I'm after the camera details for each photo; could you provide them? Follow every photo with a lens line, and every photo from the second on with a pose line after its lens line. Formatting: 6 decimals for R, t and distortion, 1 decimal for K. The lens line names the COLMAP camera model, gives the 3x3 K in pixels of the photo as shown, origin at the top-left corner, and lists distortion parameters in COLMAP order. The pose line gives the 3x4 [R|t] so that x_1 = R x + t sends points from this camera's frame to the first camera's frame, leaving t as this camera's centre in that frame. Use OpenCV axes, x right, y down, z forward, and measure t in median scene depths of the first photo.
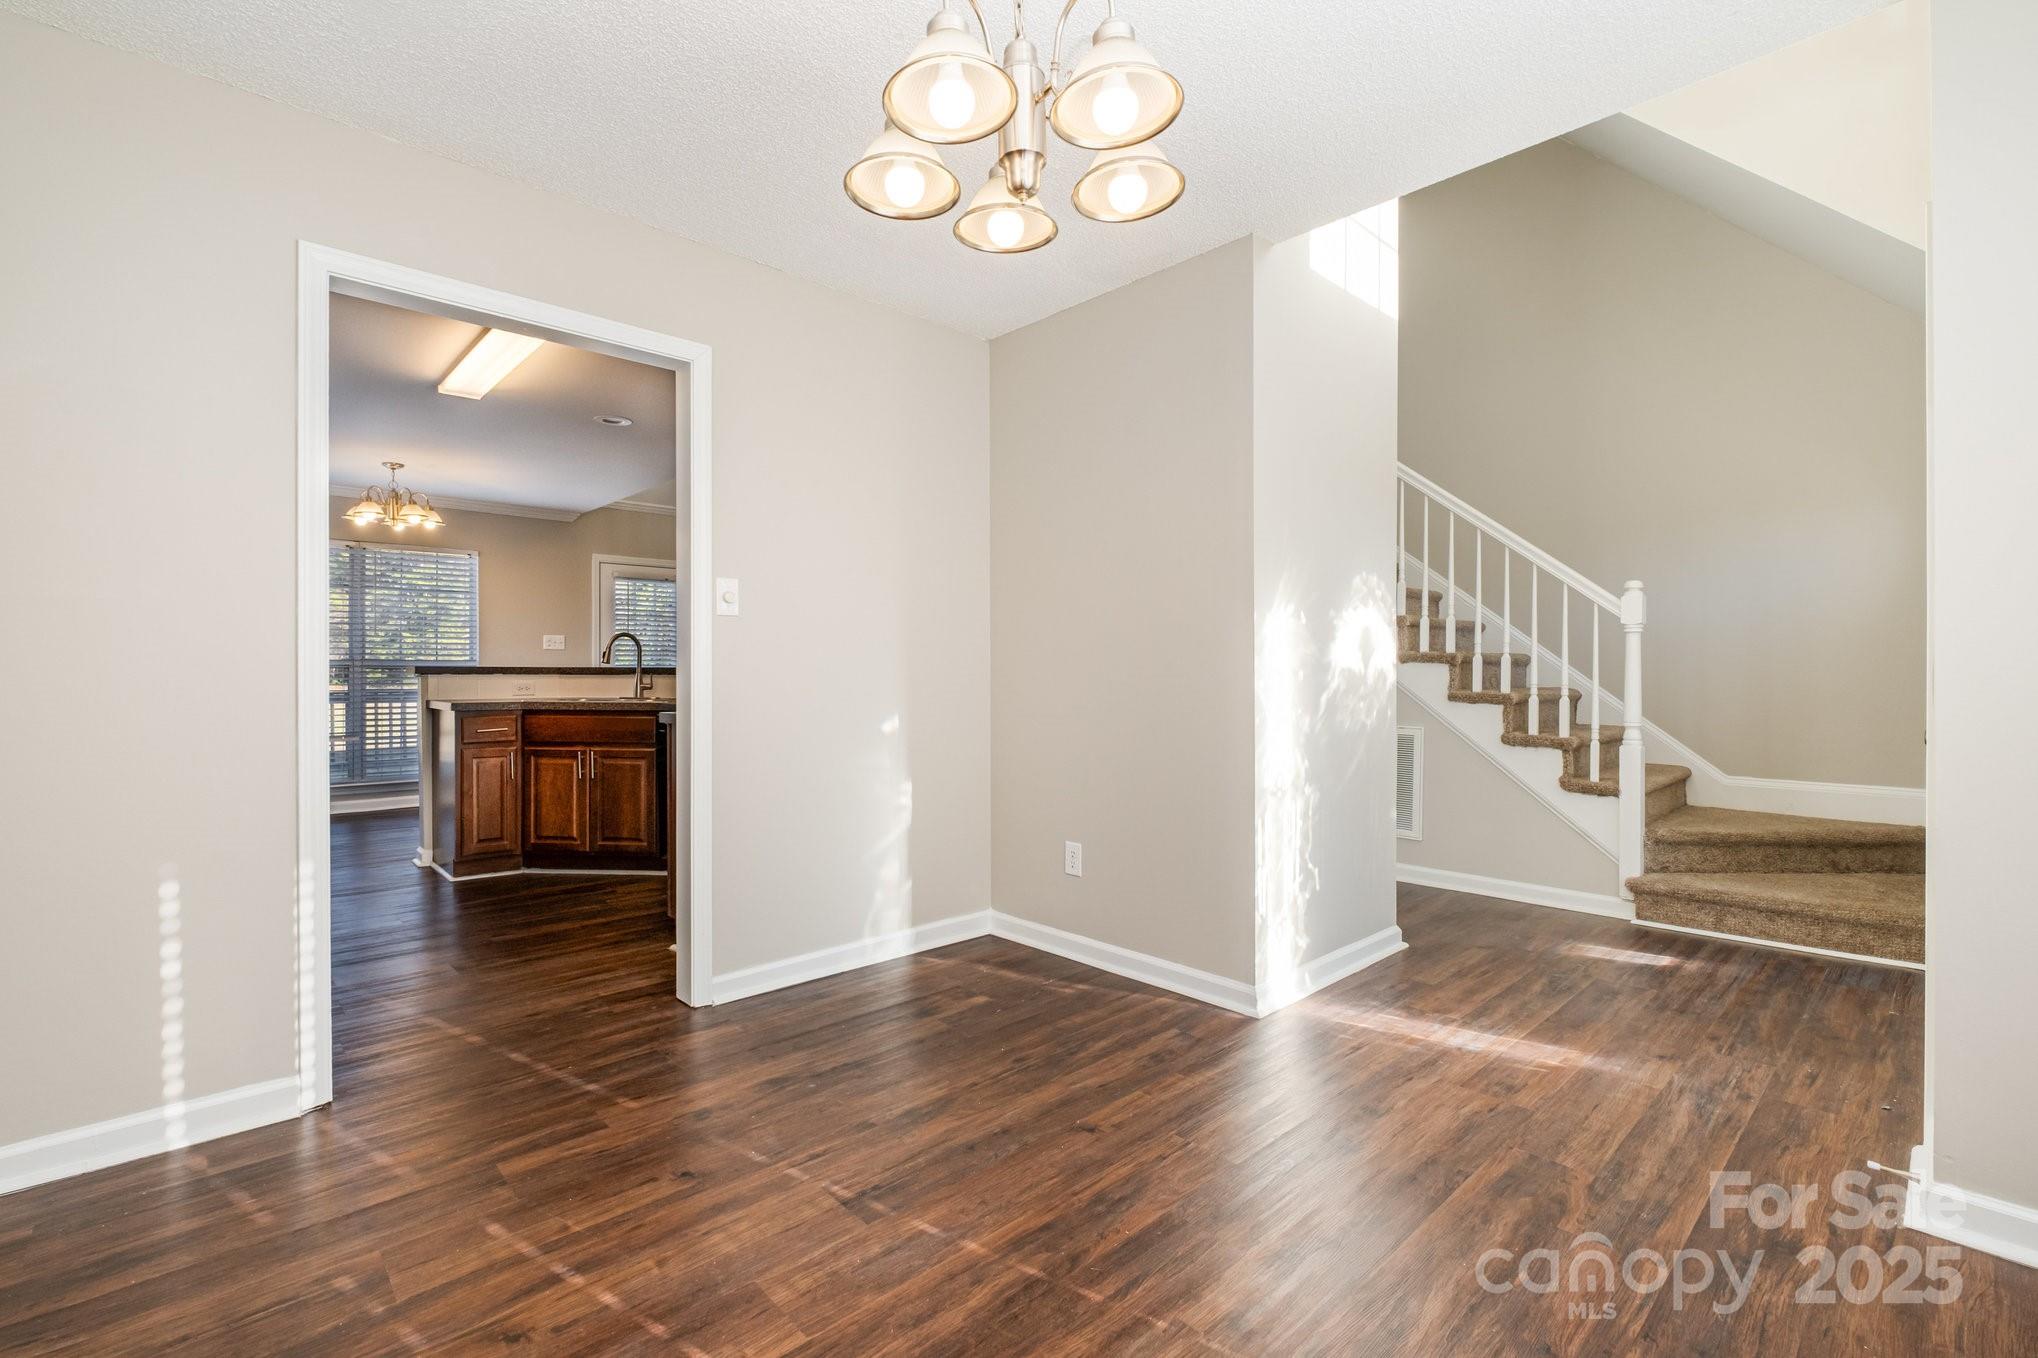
lens RADIAL K [[890.5, 0, 1003.8], [0, 890.5, 675.0], [0, 0, 1]] dist [-0.007086, 0.000608]
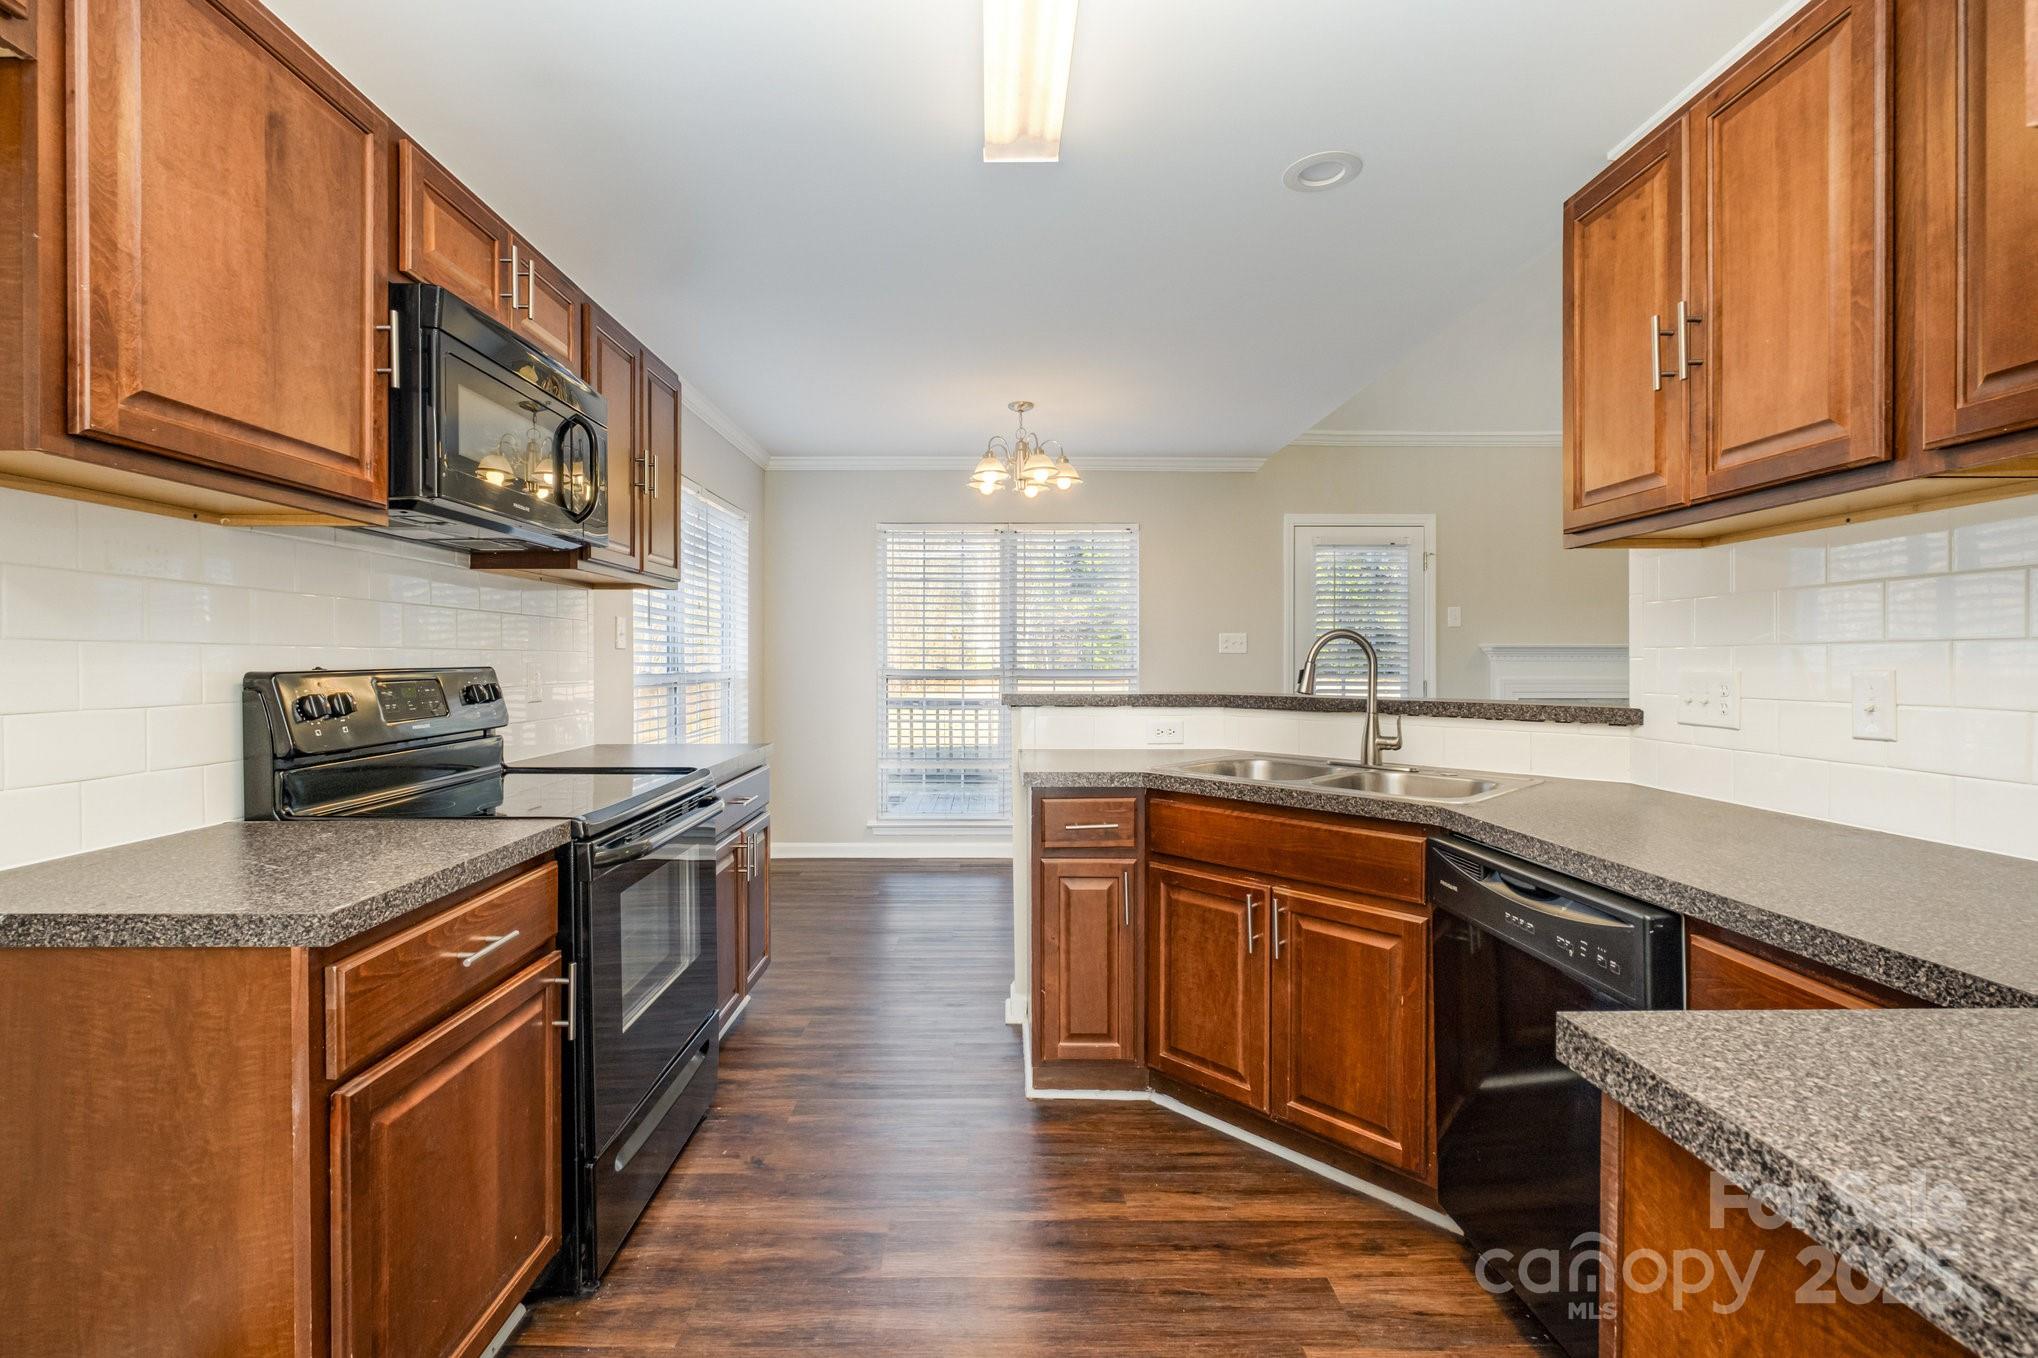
lens RADIAL K [[890.5, 0, 1011.7], [0, 890.5, 671.6], [0, 0, 1]] dist [-0.007086, 0.000608]
pose [[0.741899, 0.004628, -0.670496, -0.428988], [-0.002056, 0.999987, 0.004627, -0.048436], [0.670508, -0.002054, 0.741899, 0.947725]]
